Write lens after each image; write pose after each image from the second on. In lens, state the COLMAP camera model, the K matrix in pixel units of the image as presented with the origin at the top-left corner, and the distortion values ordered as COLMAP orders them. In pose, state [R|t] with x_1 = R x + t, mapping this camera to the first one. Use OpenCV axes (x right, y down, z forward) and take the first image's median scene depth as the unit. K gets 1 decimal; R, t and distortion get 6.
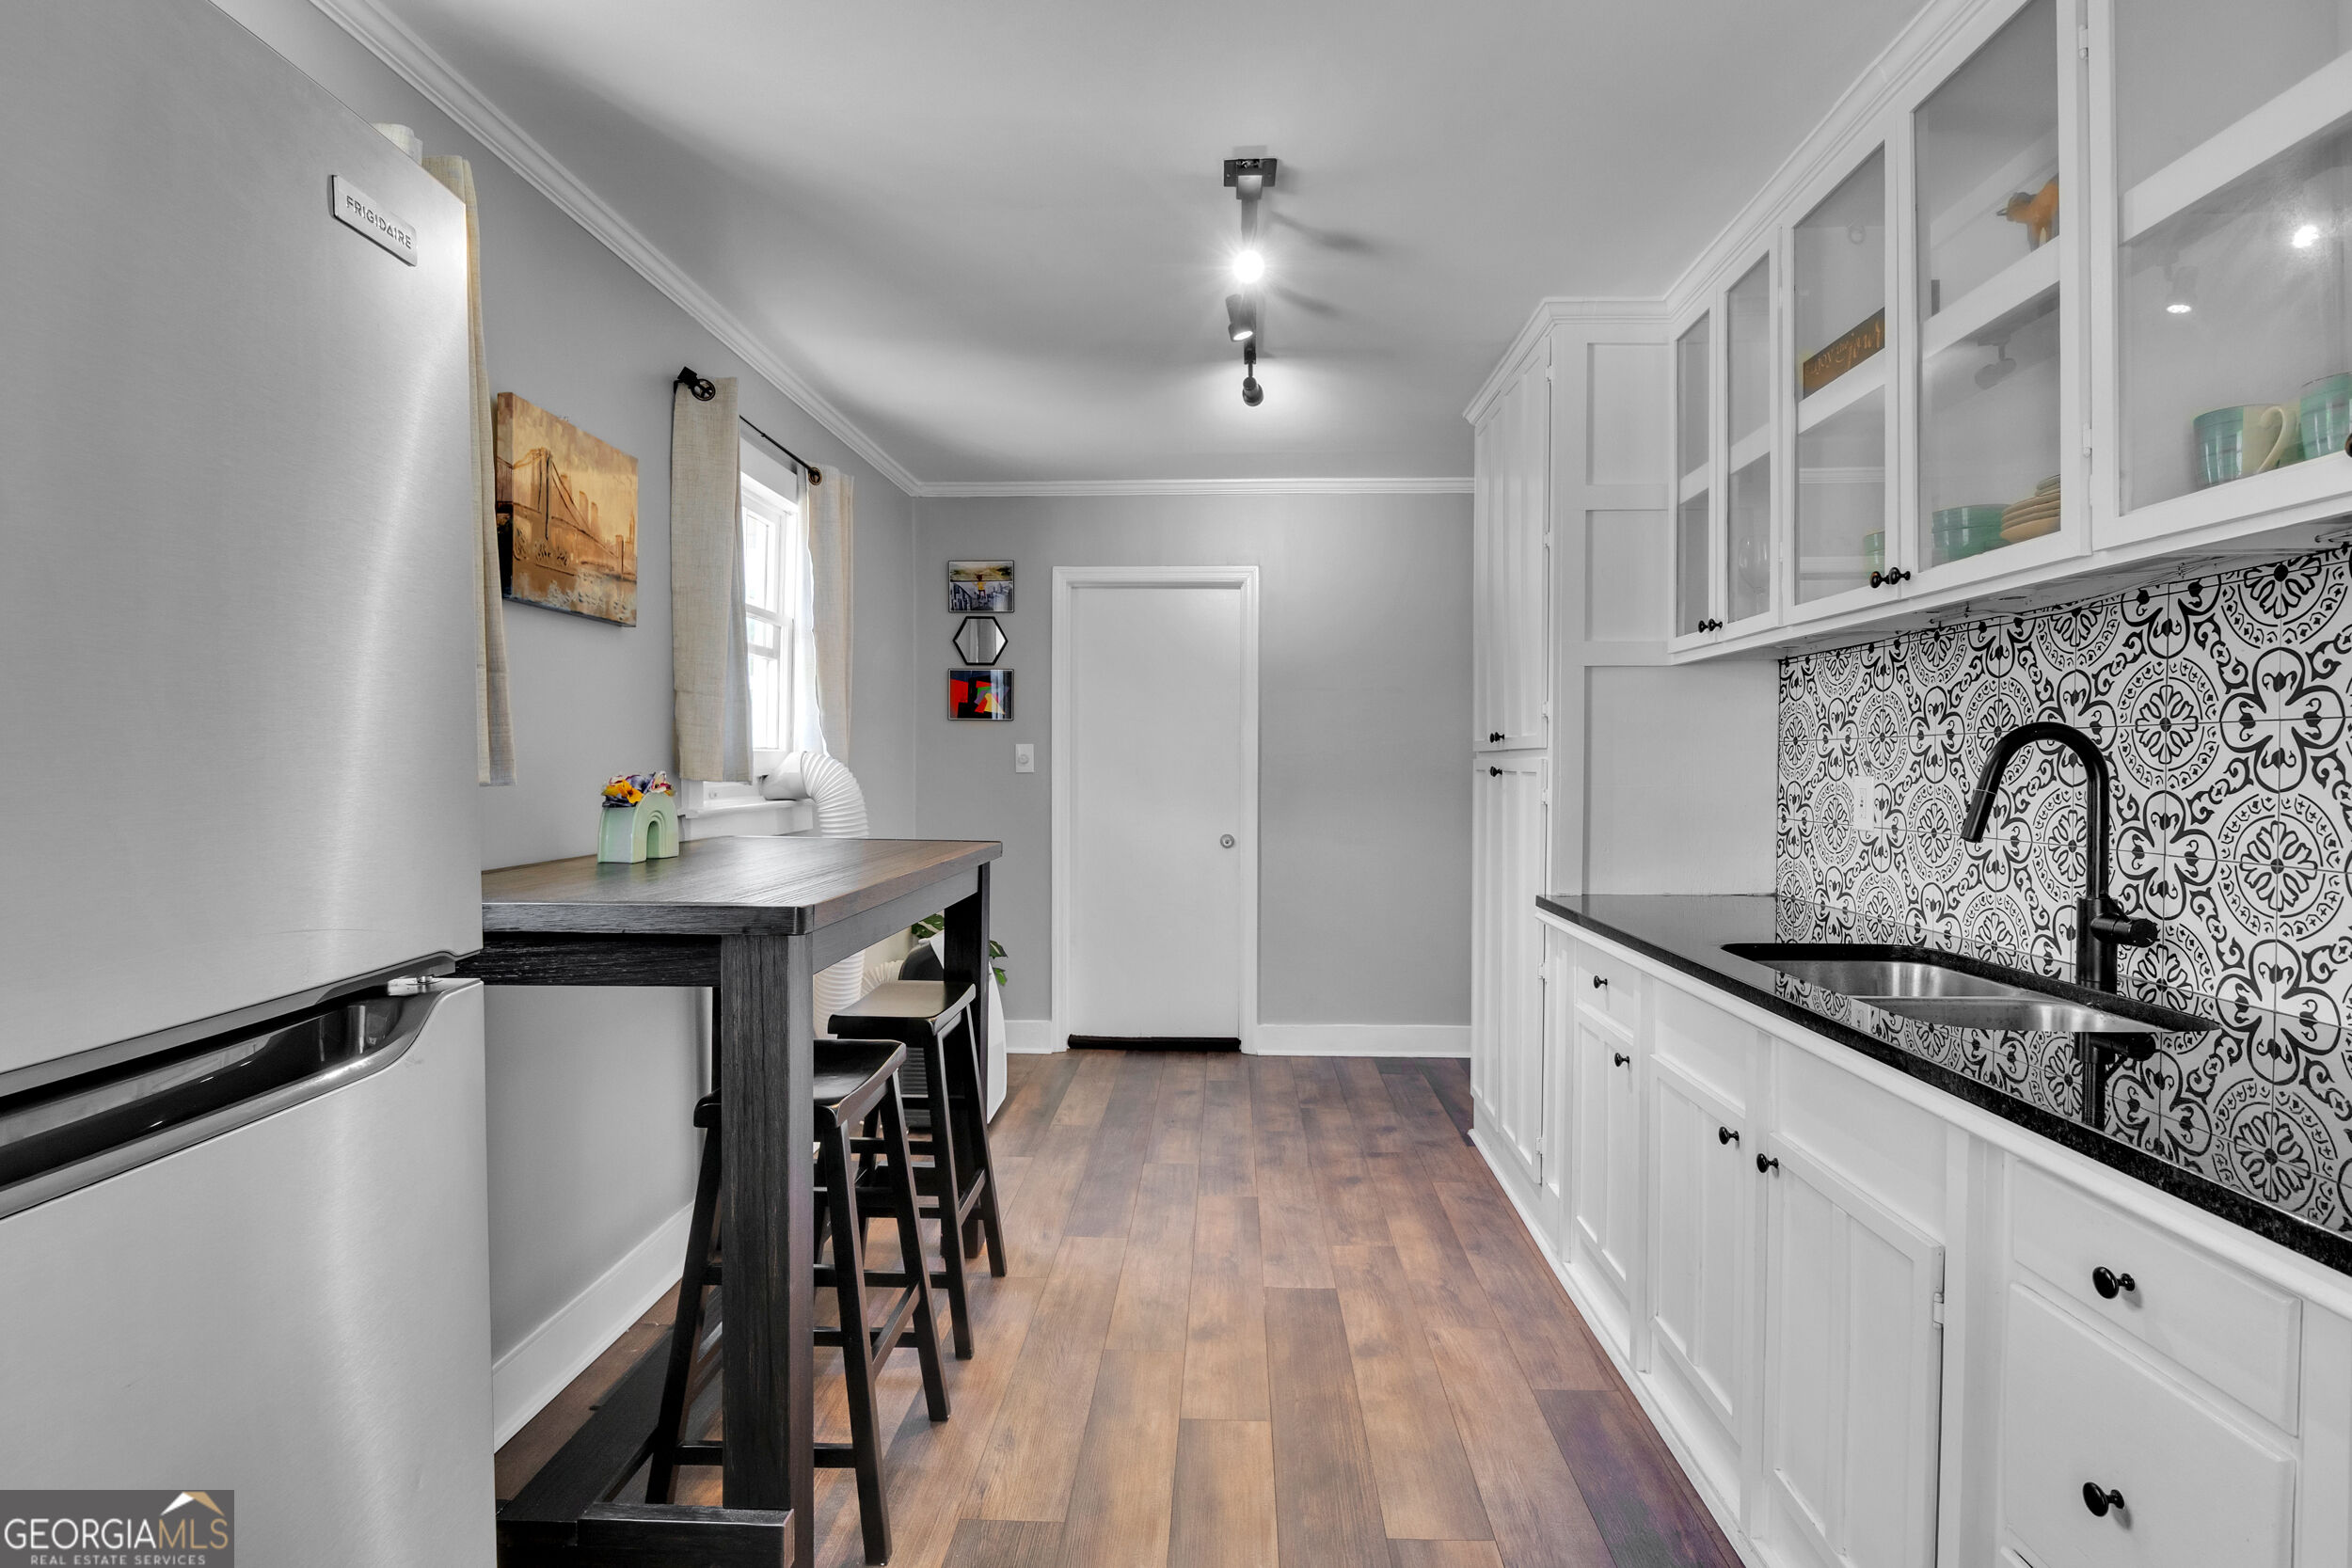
lens RADIAL K [[1174.9, 0, 1181.9], [0, 1174.9, 805.4], [0, 0, 1]] dist [-0.001793, 0.000467]
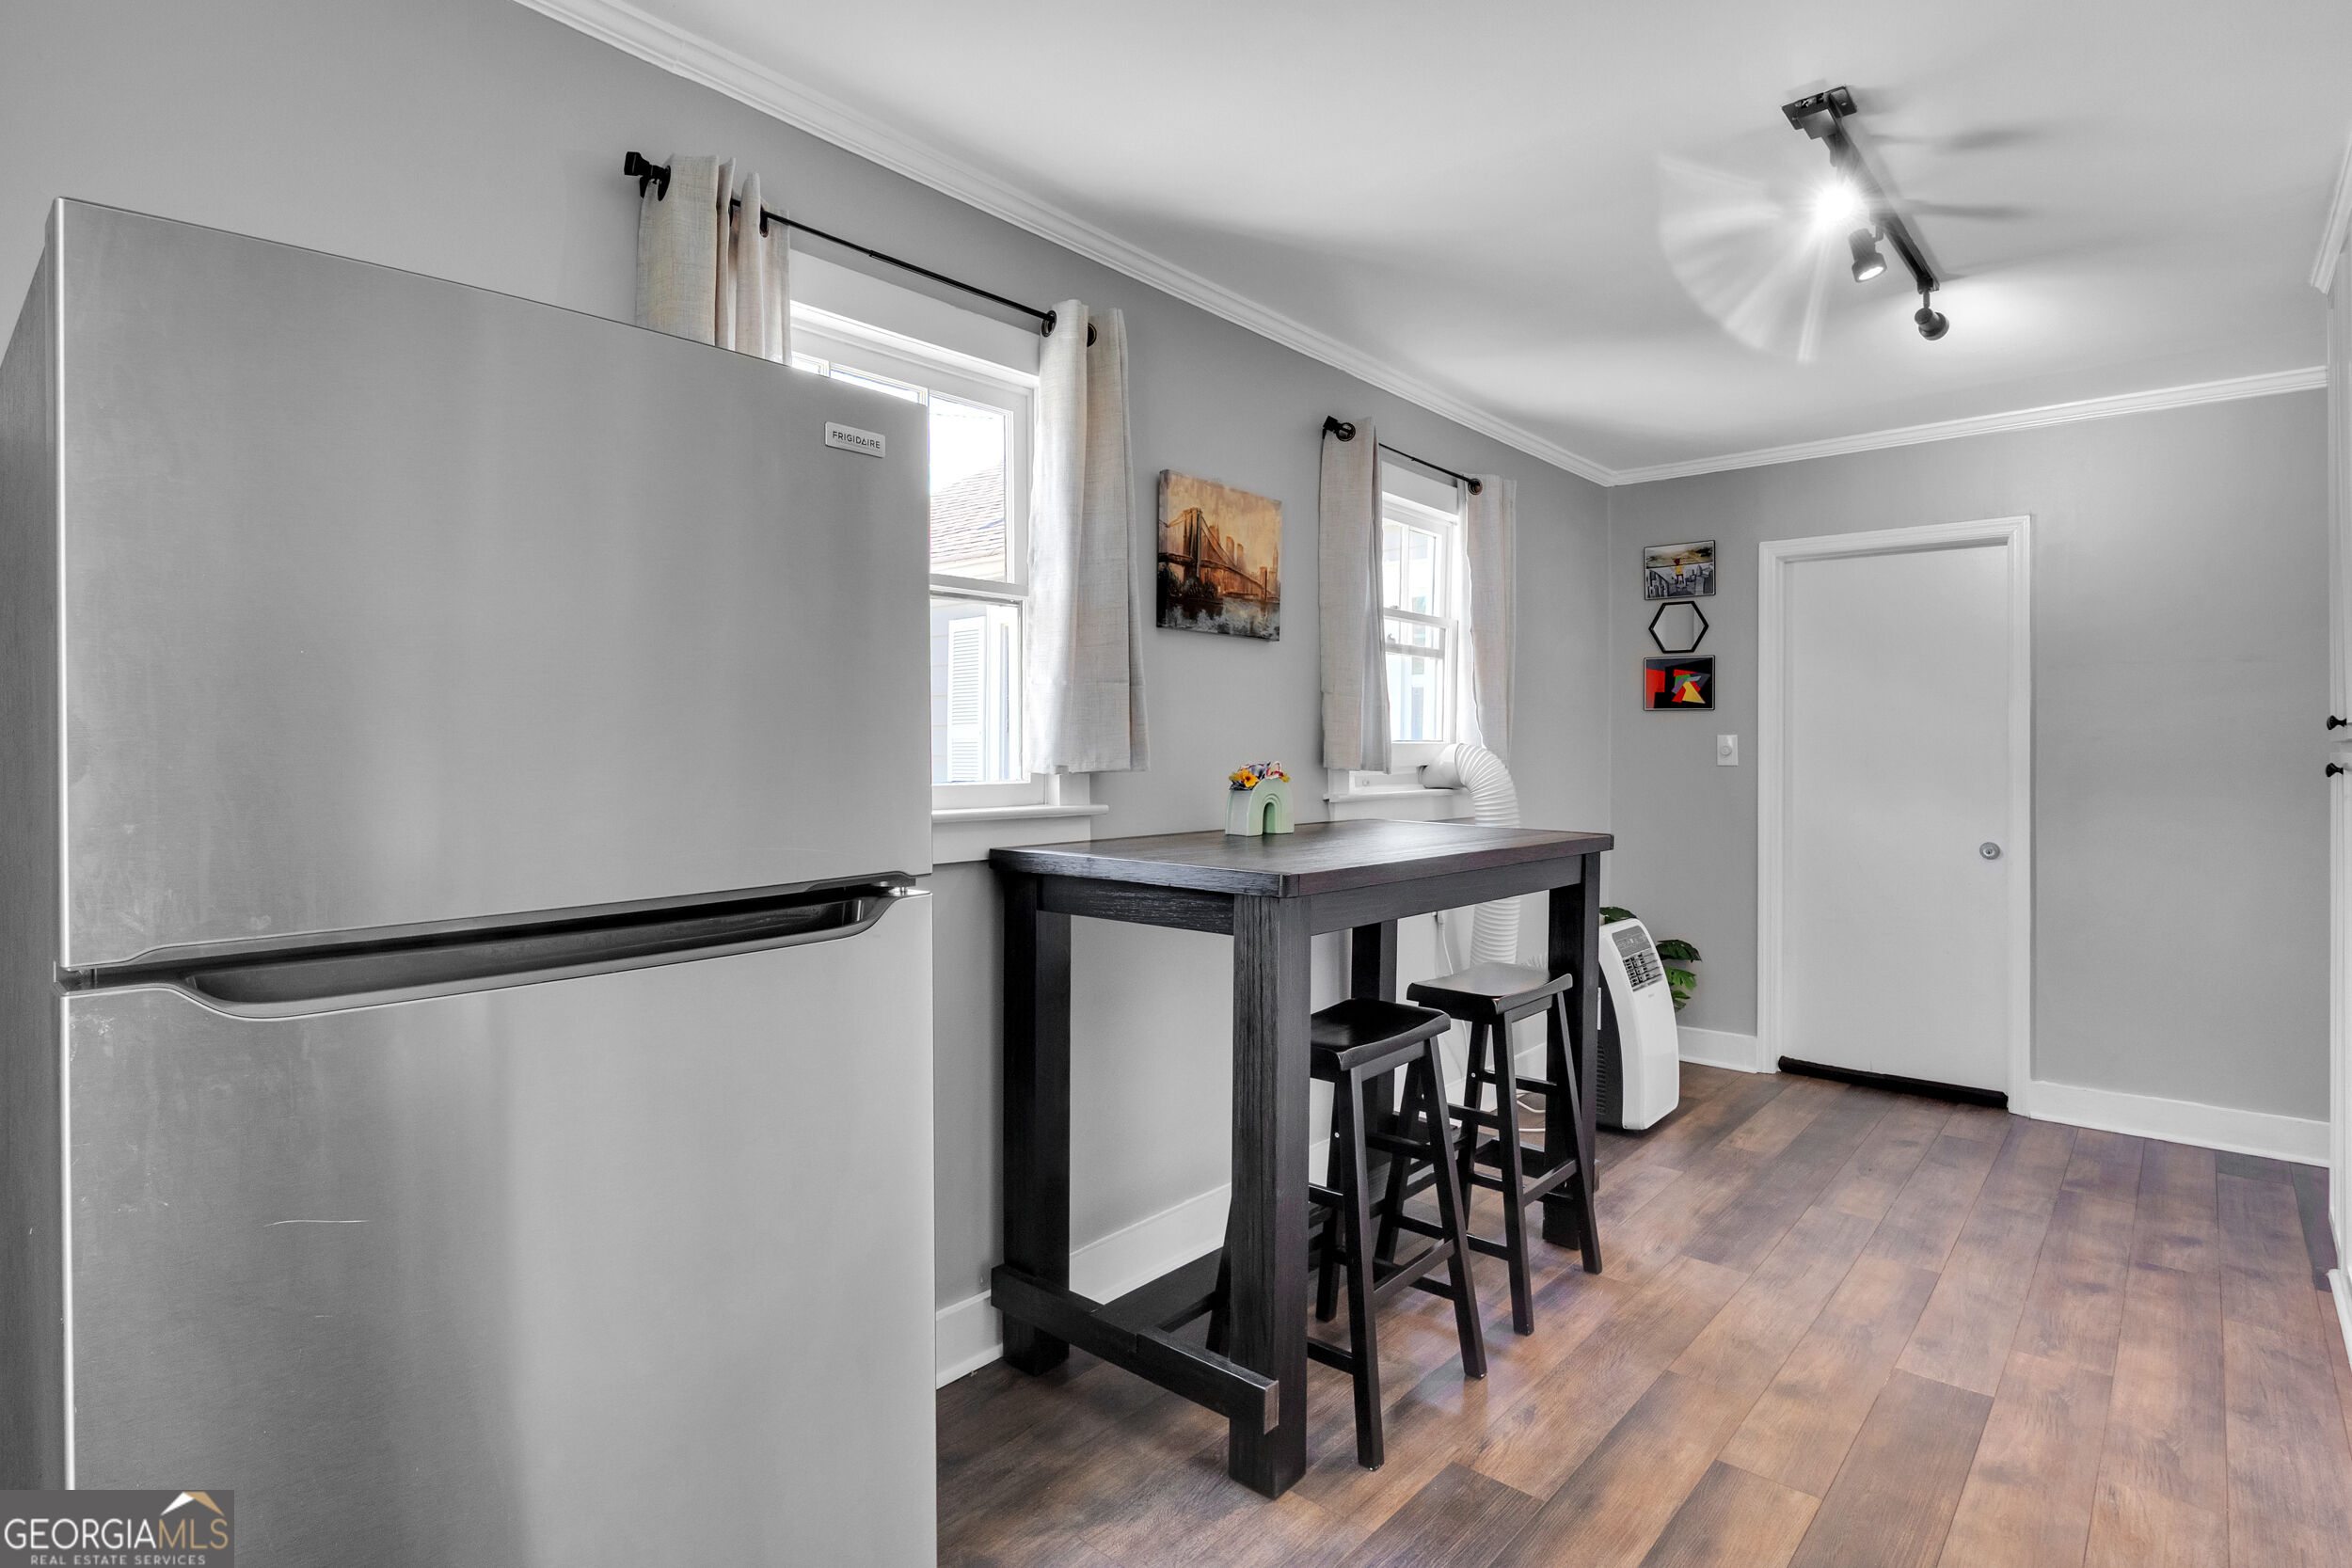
lens RADIAL K [[1201.0, 0, 1193.3], [0, 1201.0, 774.8], [0, 0, 1]] dist [-0.002607, -0.000493]
pose [[0.784440, 0.014069, -0.620045, 0.183701], [-0.025614, 0.999625, -0.009724, -0.000748], [0.619675, 0.023510, 0.784506, -0.011863]]
